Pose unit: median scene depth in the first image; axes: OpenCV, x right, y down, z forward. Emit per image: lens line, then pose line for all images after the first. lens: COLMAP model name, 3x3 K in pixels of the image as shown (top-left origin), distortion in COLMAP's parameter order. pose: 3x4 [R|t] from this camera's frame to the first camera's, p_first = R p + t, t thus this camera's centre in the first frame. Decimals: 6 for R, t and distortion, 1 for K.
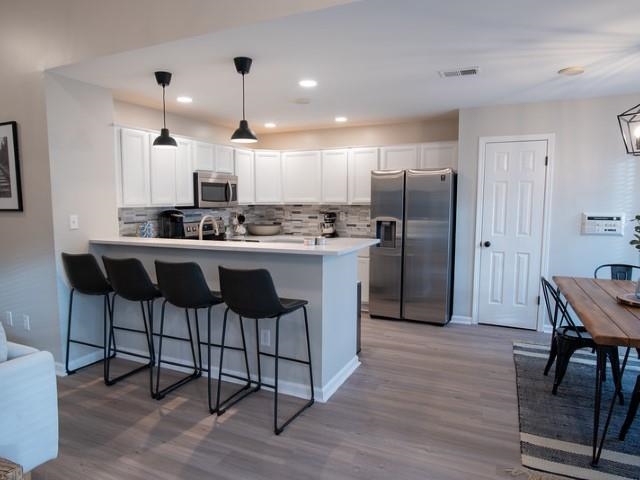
lens RADIAL K [[411.3, 0, 317.4], [0, 411.3, 241.1], [0, 0, 1]] dist [-0.041963, 0.018367]
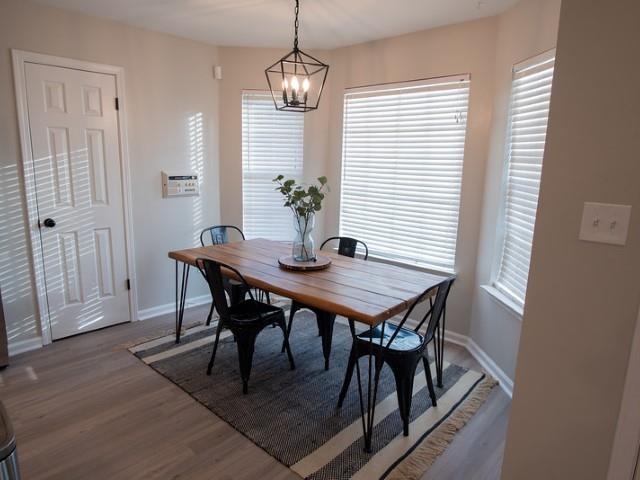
lens RADIAL K [[411.3, 0, 317.4], [0, 411.3, 241.1], [0, 0, 1]] dist [-0.041963, 0.018367]
pose [[0.312470, -0.176906, 0.933309, -0.072314], [0.075601, 0.984021, 0.161208, -0.040157], [-0.946914, 0.020186, 0.320851, 0.416819]]
